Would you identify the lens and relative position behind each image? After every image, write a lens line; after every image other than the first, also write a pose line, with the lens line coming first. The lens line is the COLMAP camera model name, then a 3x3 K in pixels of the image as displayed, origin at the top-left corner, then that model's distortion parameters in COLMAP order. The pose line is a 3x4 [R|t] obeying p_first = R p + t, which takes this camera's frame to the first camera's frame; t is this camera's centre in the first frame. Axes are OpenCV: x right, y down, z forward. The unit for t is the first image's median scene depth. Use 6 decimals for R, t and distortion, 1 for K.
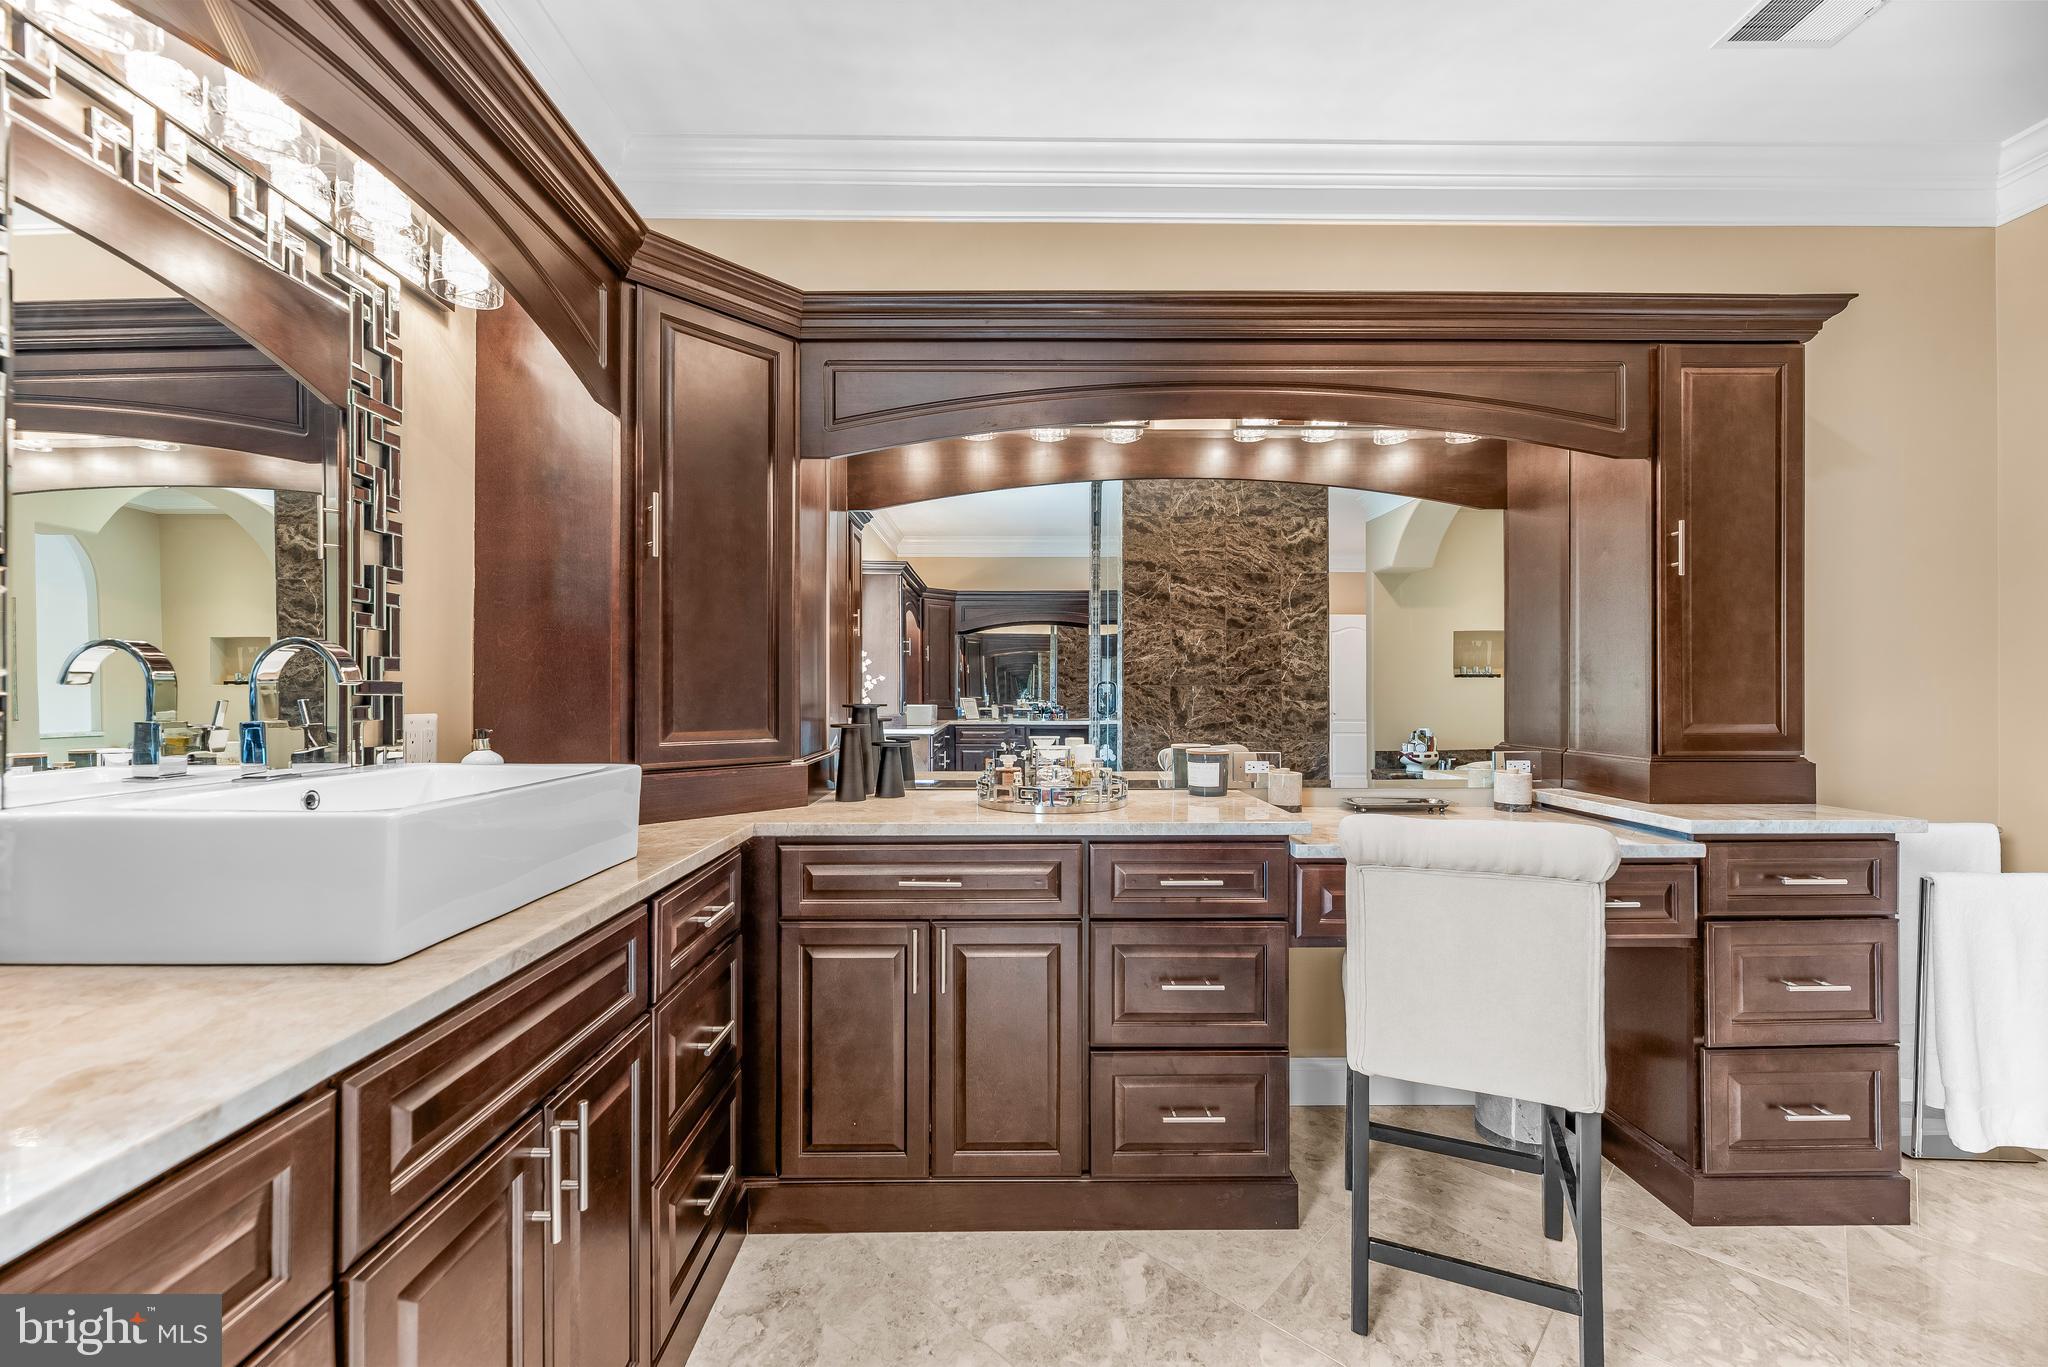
lens RADIAL K [[825.3, 0, 1014.1], [0, 825.3, 697.0], [0, 0, 1]] dist [-0.000822, -0.001525]
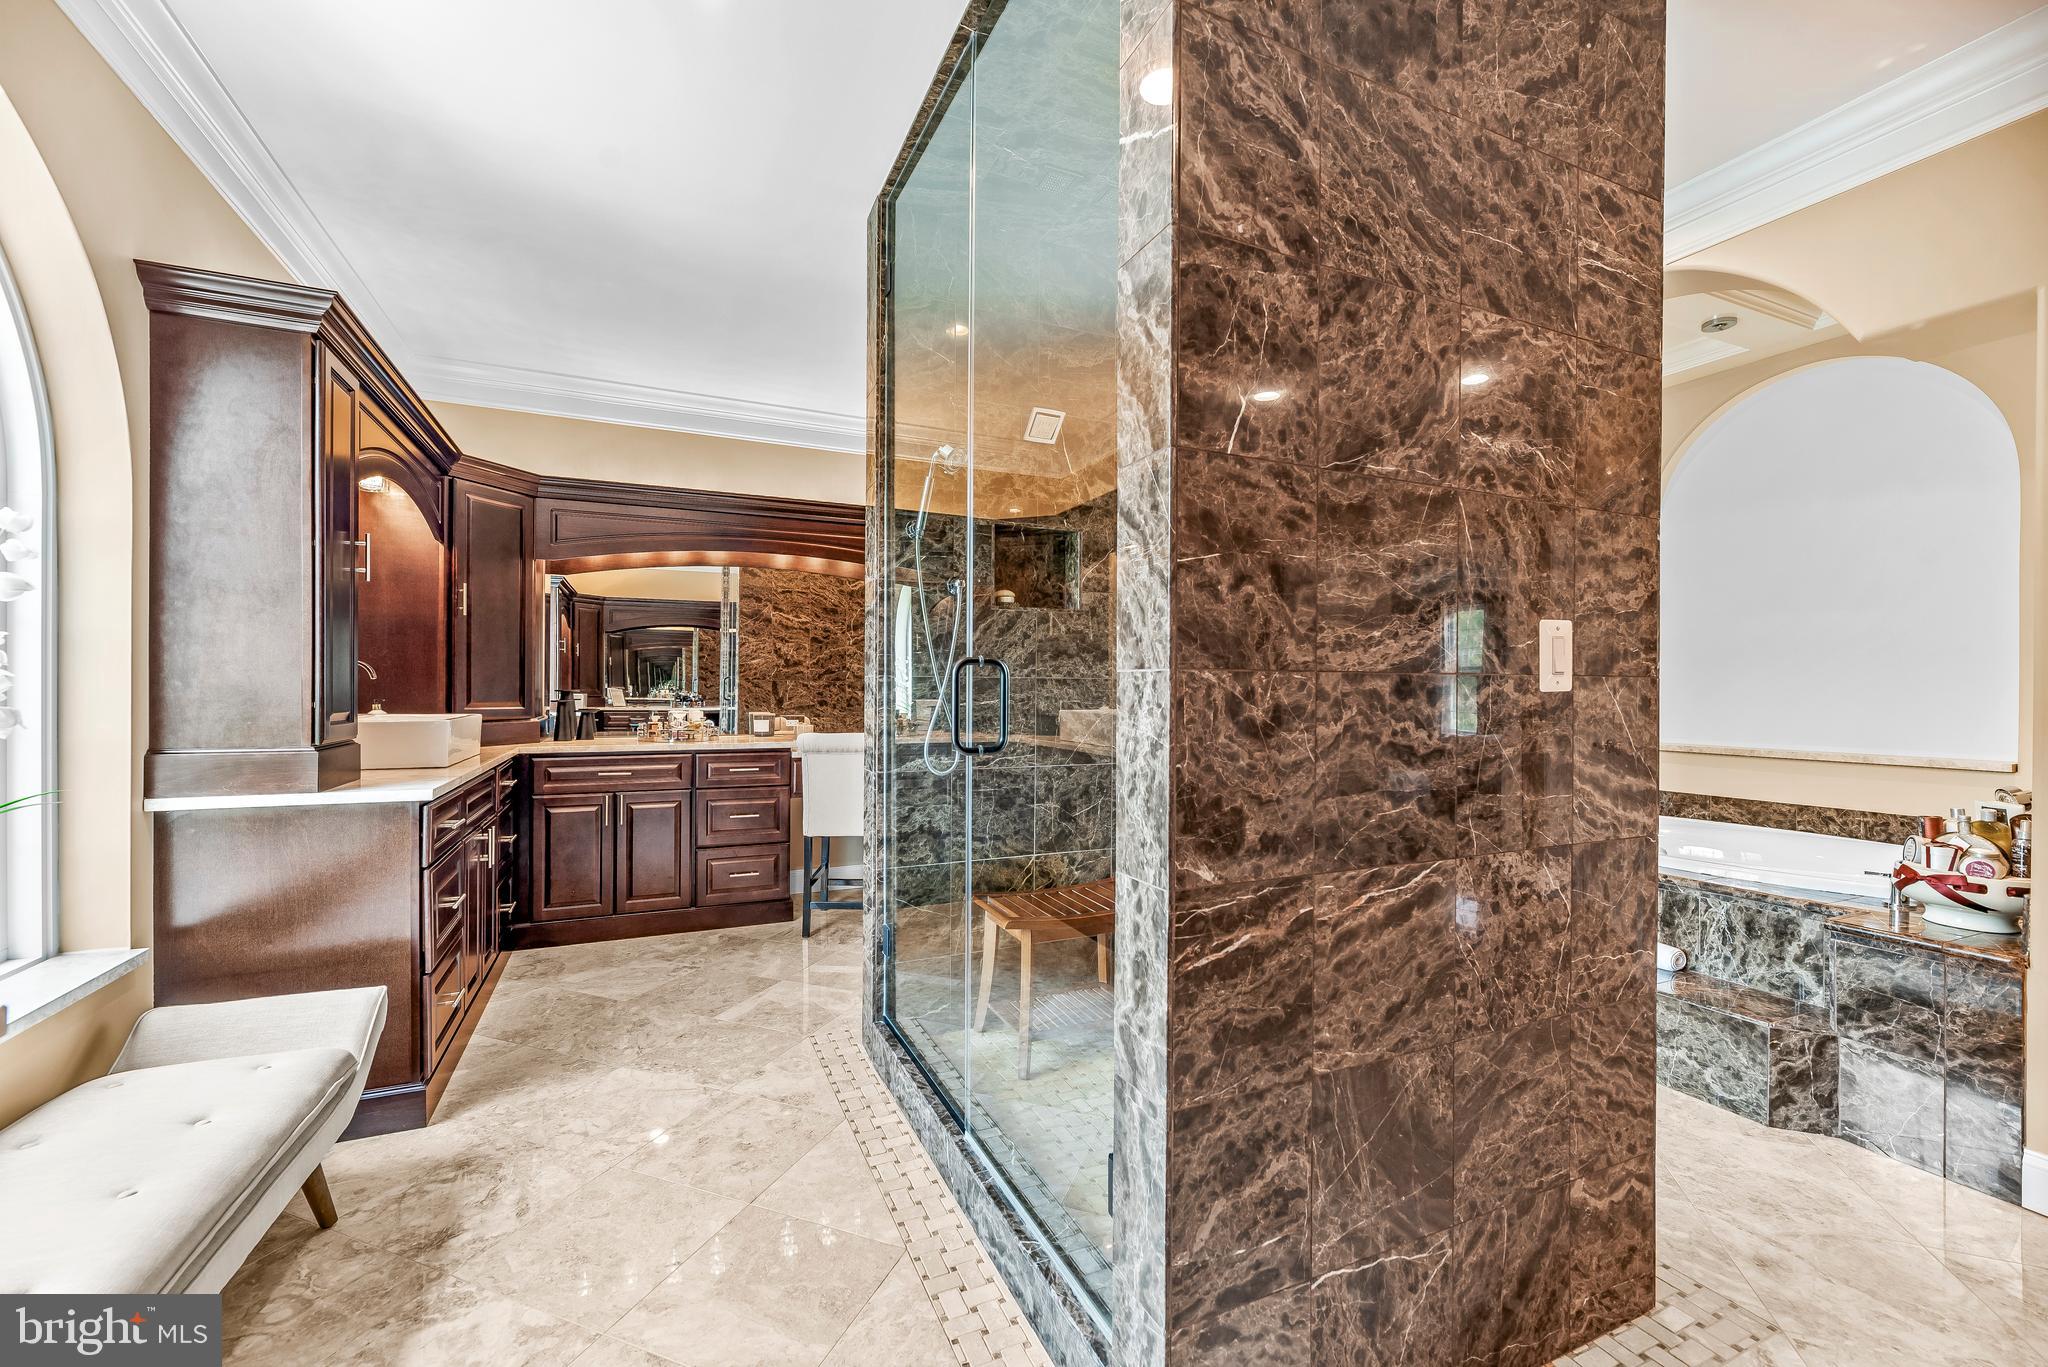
lens RADIAL K [[825.3, 0, 1016.8], [0, 825.3, 690.4], [0, 0, 1]] dist [-0.000822, -0.001525]
pose [[0.916735, 0.006227, 0.399448, -0.002346], [-0.006677, 0.999978, -0.000265, 0.004240], [-0.399441, -0.002424, 0.916756, -1.079241]]
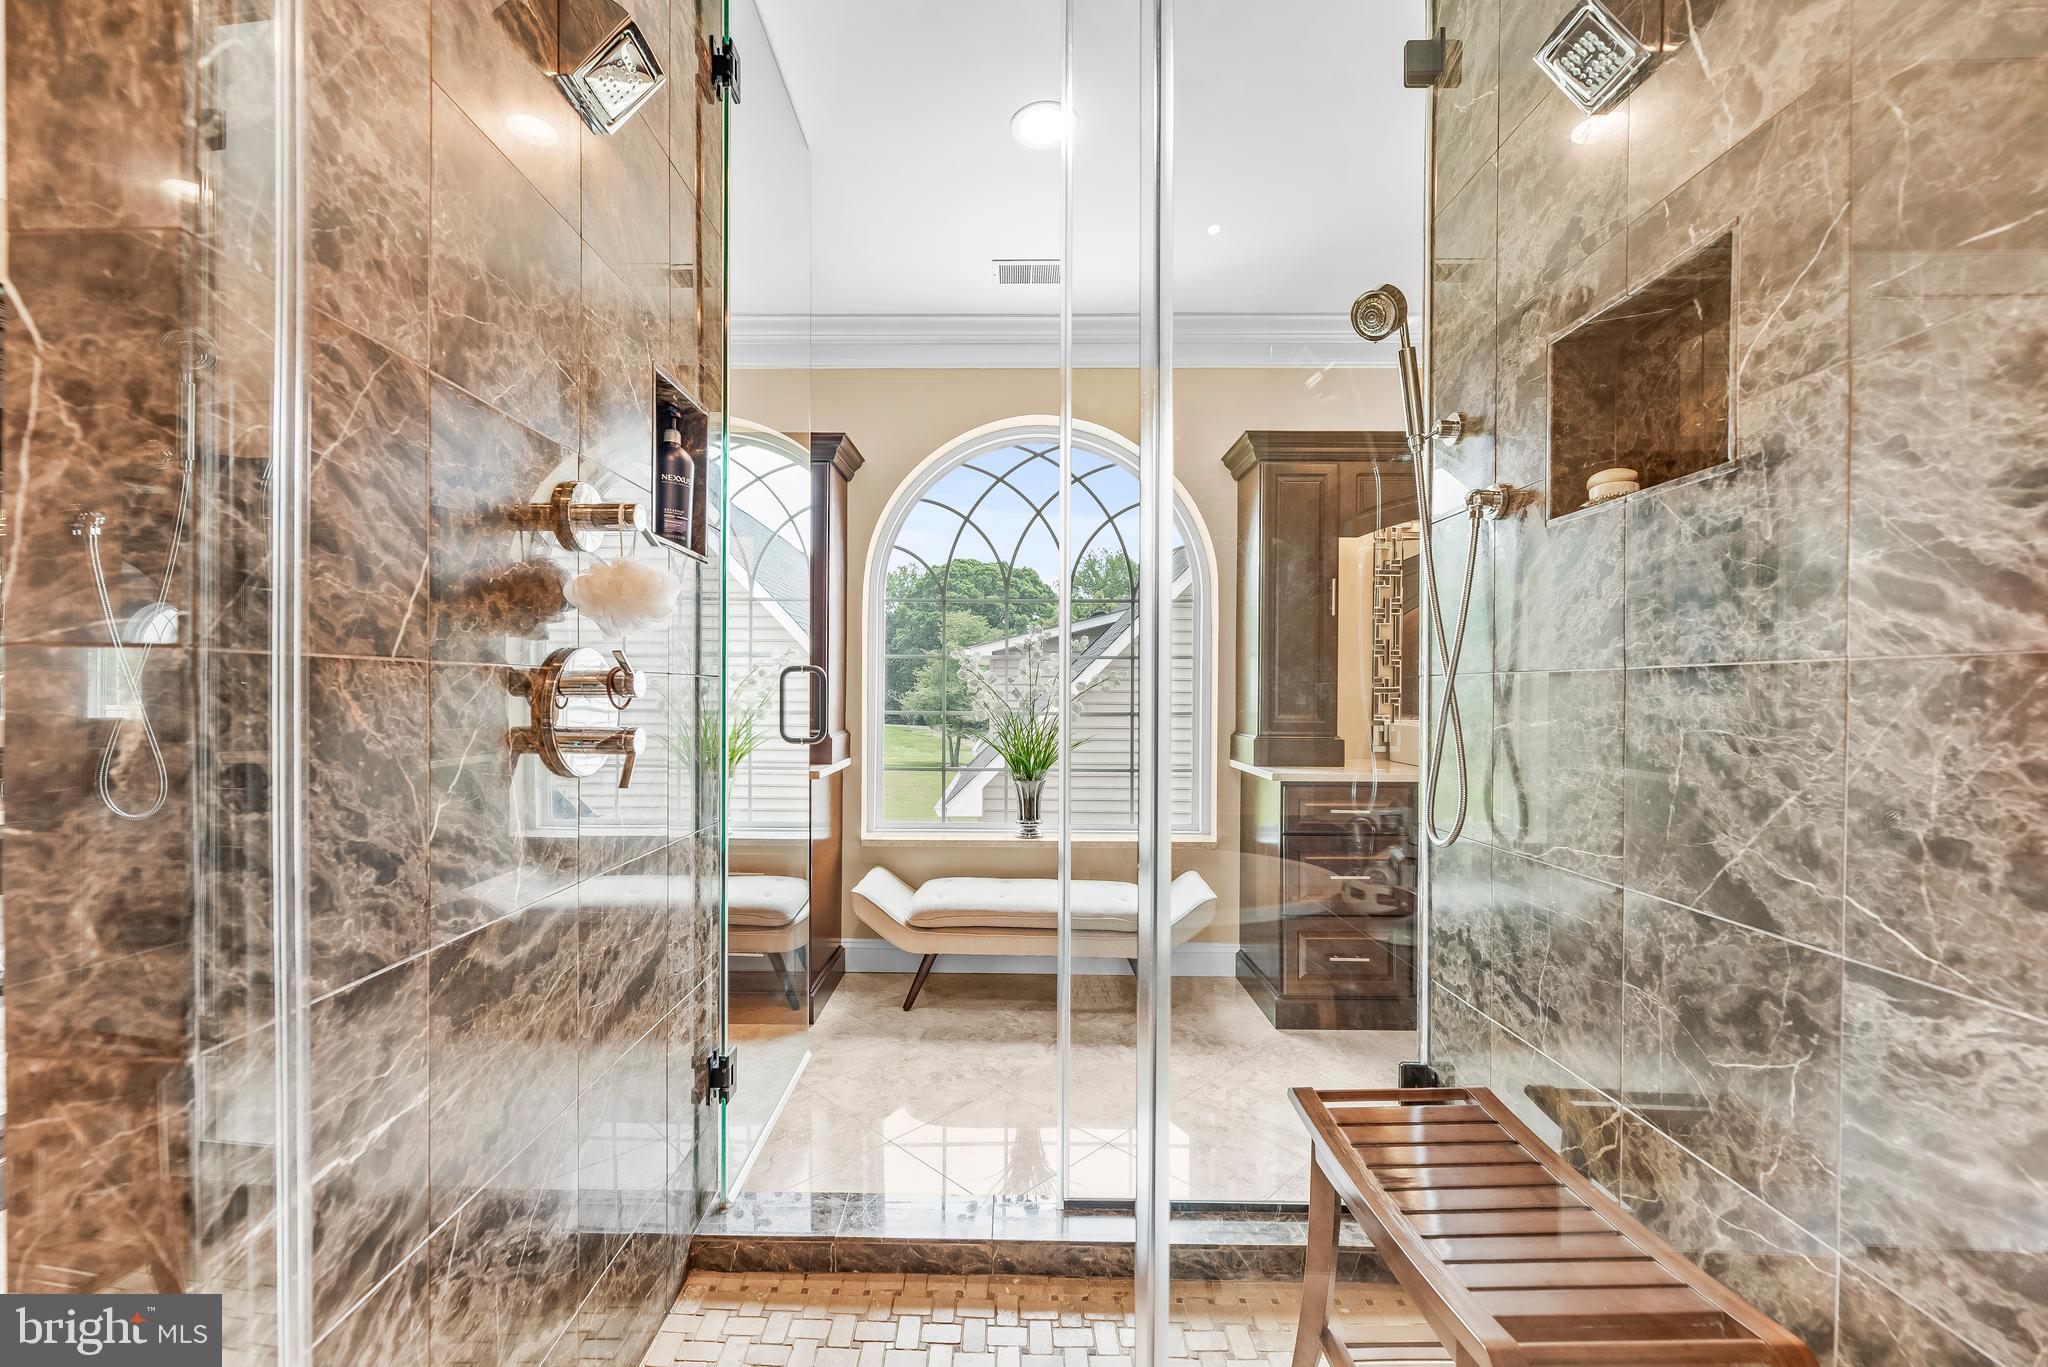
lens RADIAL K [[825.3, 0, 1007.4], [0, 825.3, 698.1], [0, 0, 1]] dist [-0.000822, -0.001525]
pose [[-0.032196, 0.008305, -0.999447, 1.071413], [-0.008895, 0.999923, 0.008596, 0.001686], [0.999442, 0.009166, -0.032120, -0.284045]]
